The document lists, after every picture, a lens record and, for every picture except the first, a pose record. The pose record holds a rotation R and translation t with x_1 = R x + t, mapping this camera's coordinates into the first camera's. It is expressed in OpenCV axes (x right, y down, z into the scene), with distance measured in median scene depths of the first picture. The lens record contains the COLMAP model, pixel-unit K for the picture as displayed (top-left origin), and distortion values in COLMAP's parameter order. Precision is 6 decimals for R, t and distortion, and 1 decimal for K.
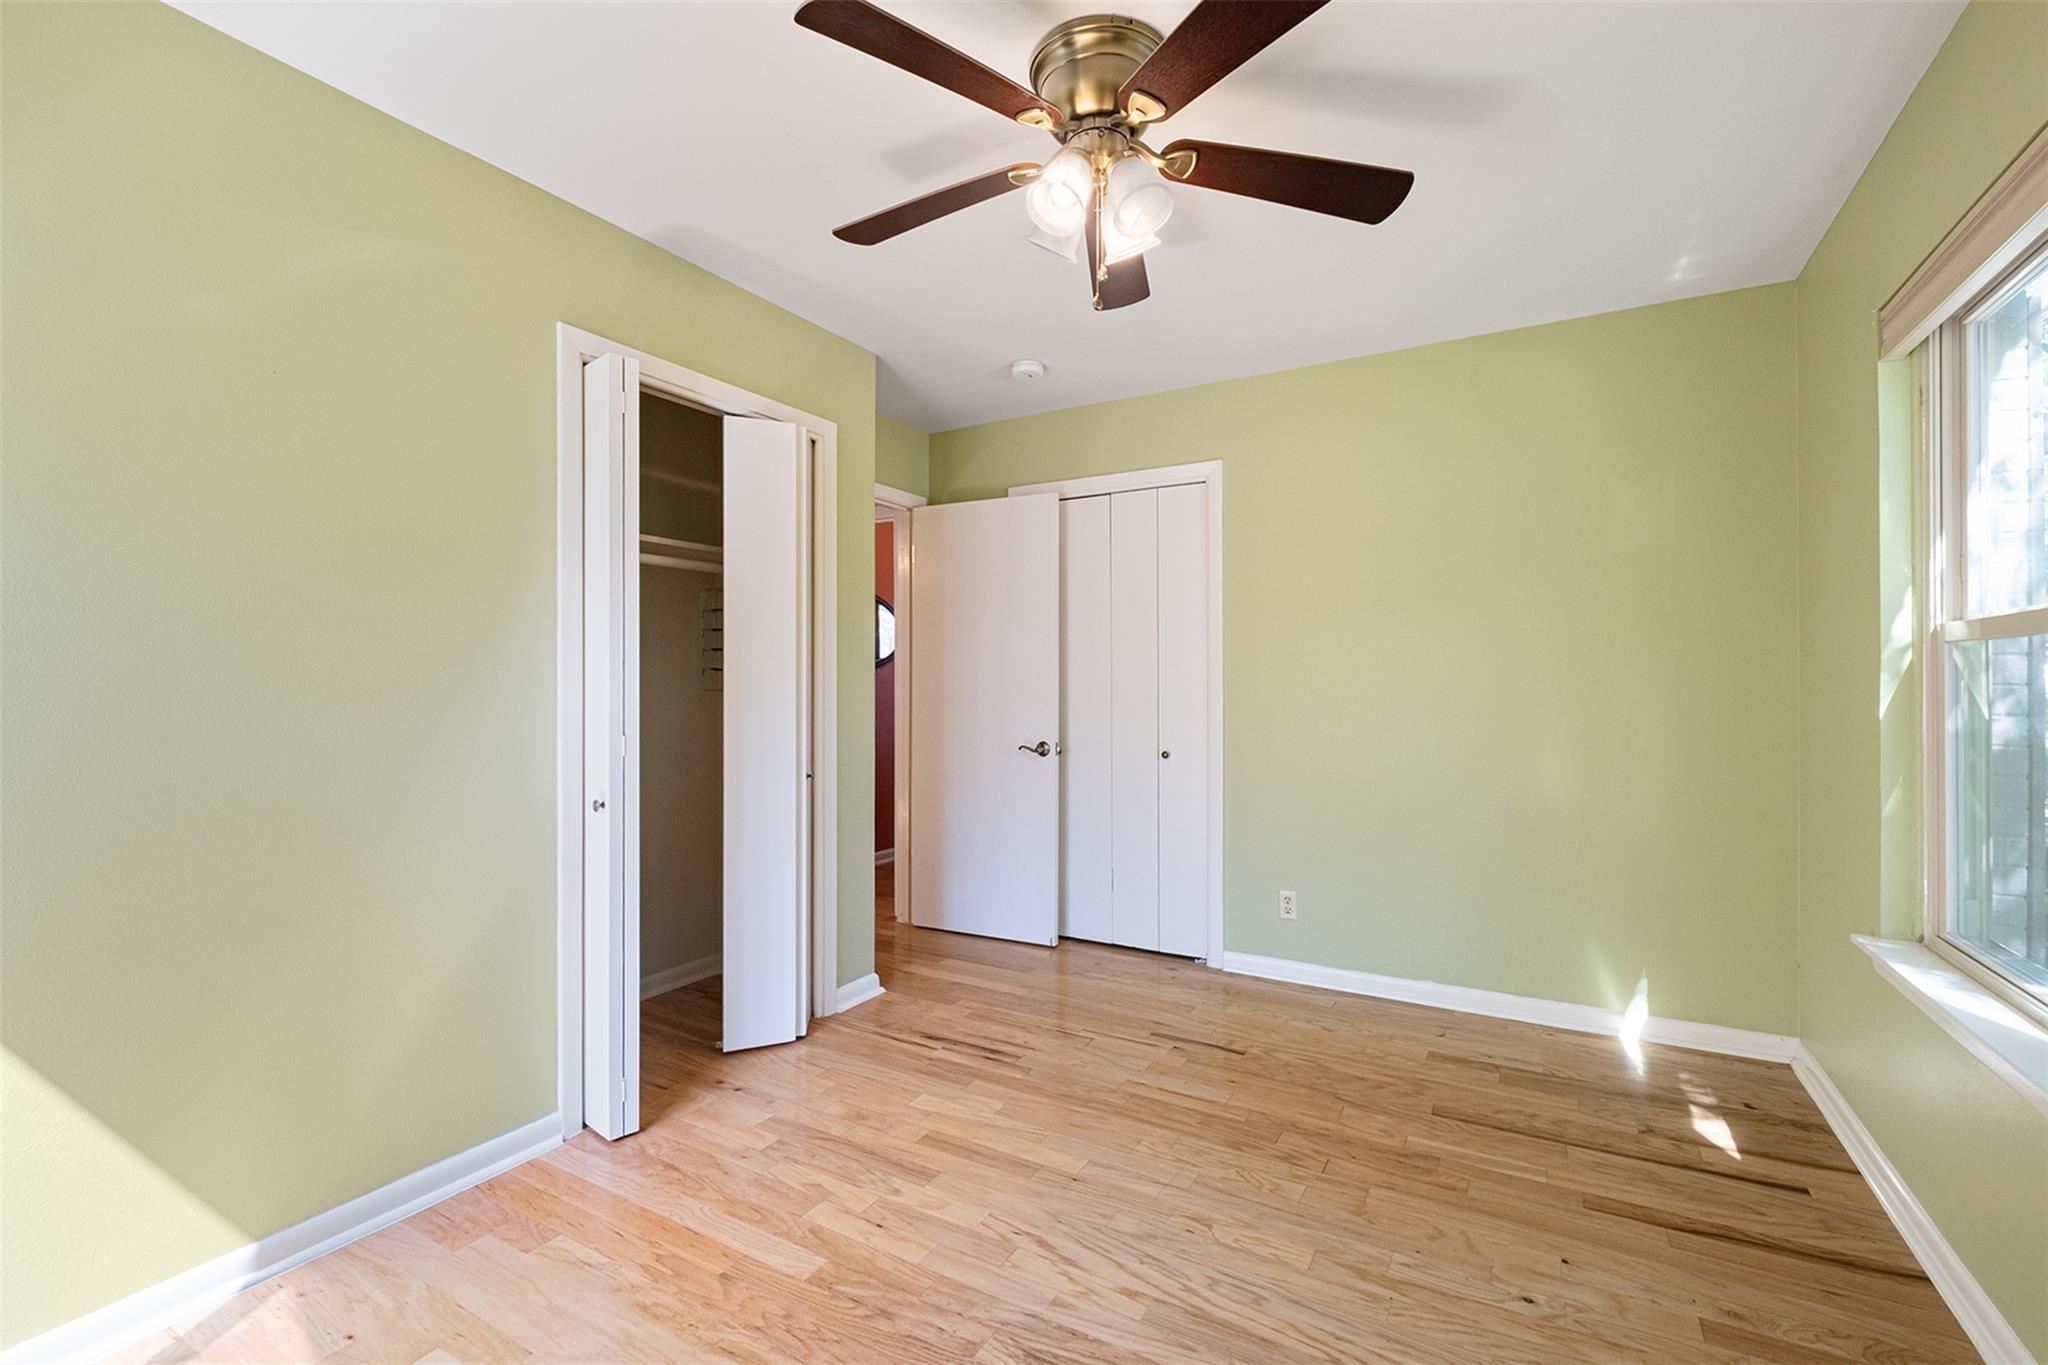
lens RADIAL K [[891.5, 0, 1020.8], [0, 891.5, 682.5], [0, 0, 1]] dist [-0.001769, -0.002334]
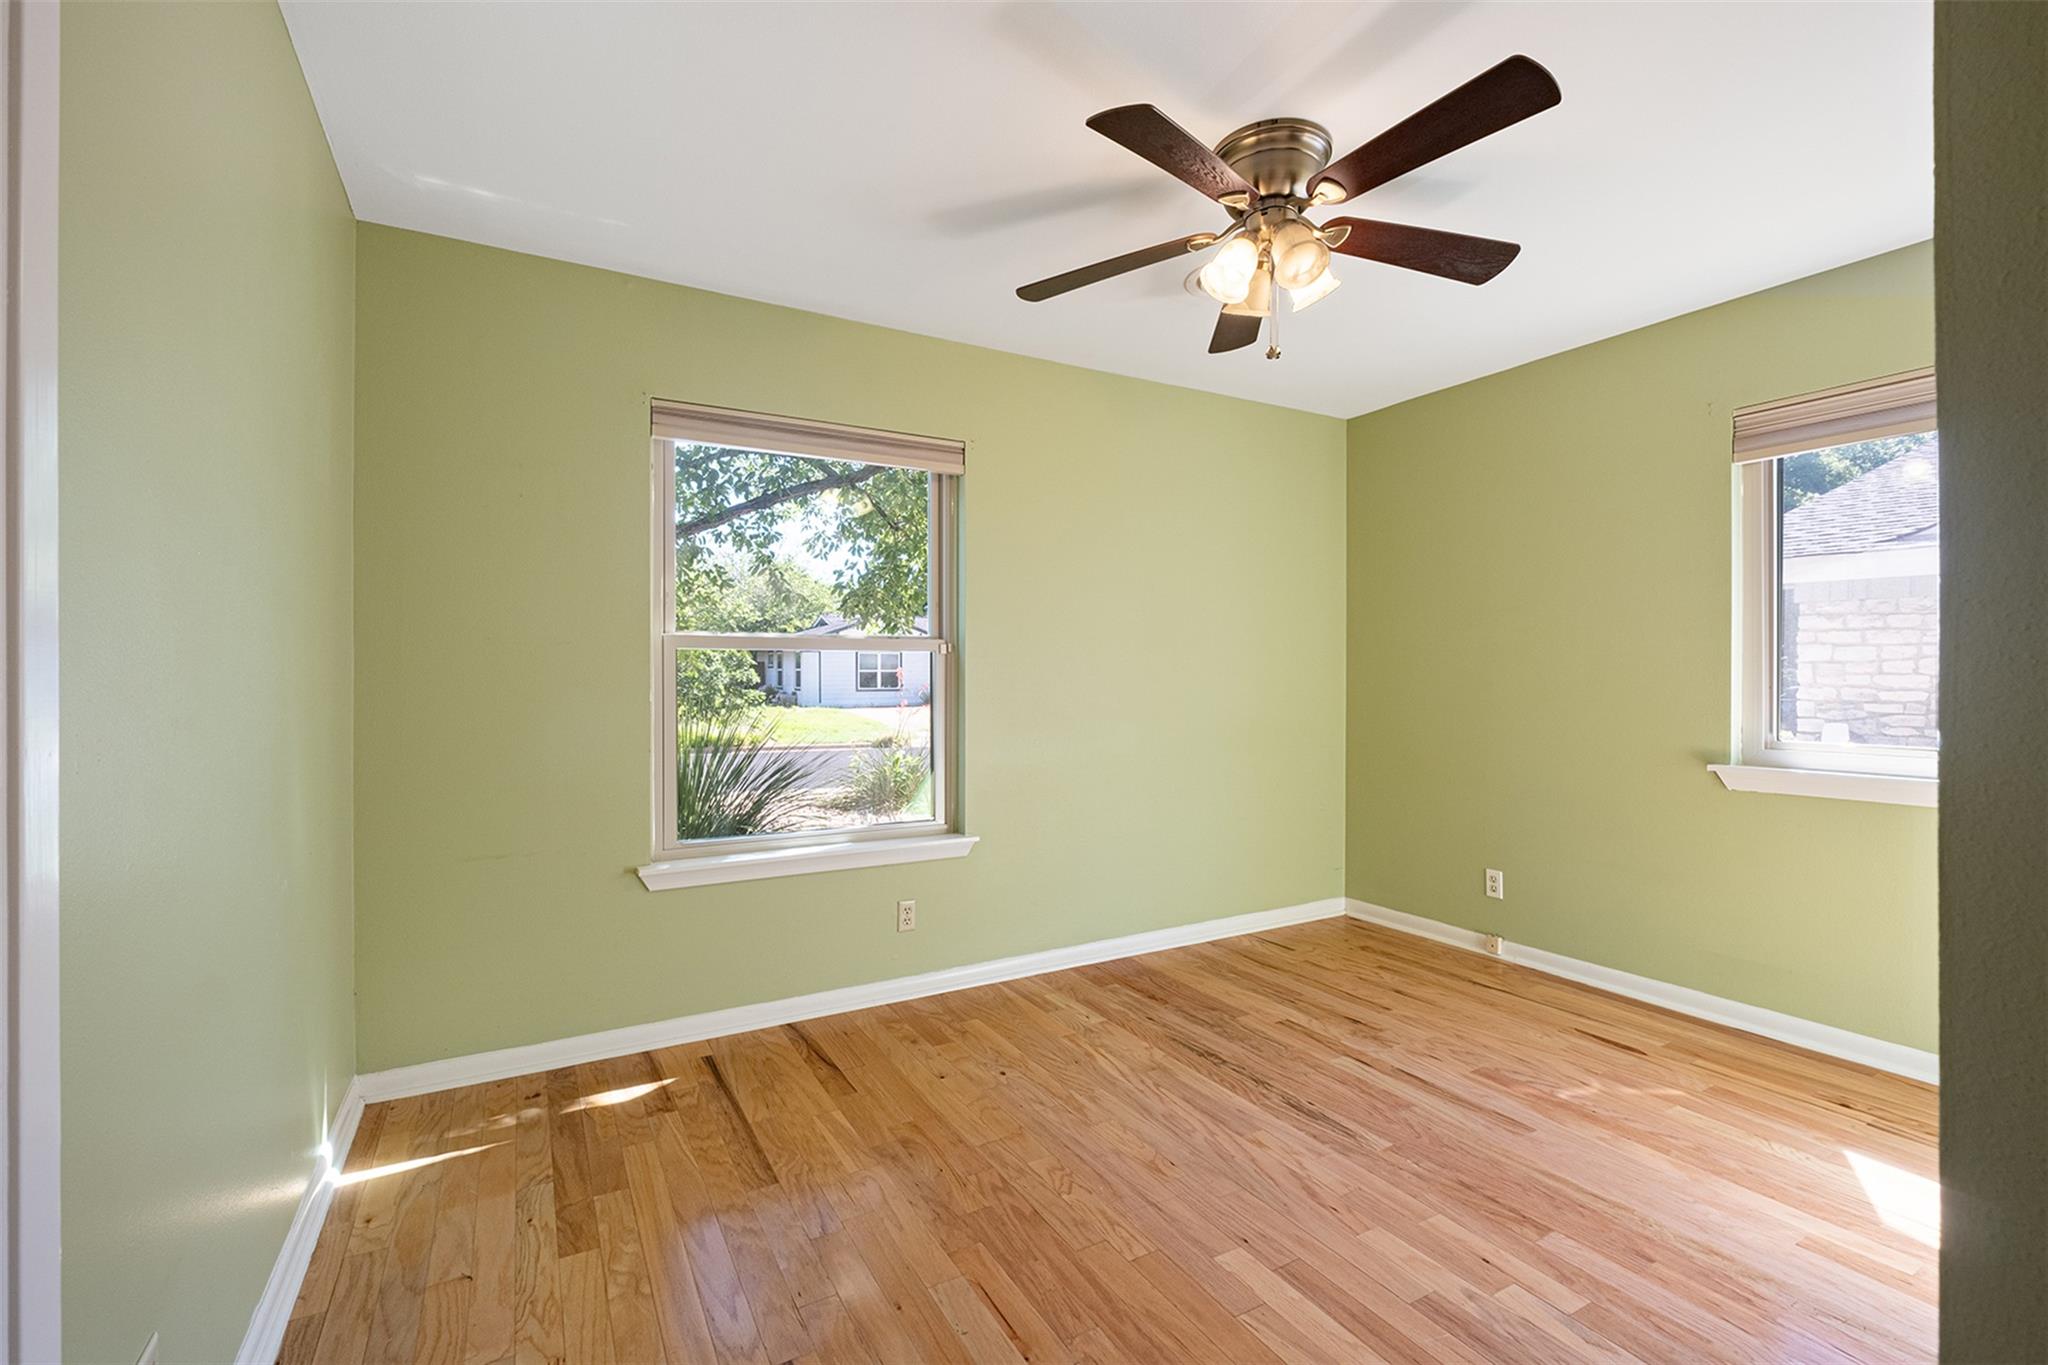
lens RADIAL K [[891.5, 0, 1024.5], [0, 891.5, 677.4], [0, 0, 1]] dist [-0.001769, -0.002334]
pose [[-0.865253, -0.000030, 0.501335, -0.198923], [0.000217, 1.000000, 0.000434, 0.006379], [-0.501335, 0.000485, -0.865253, 1.958825]]
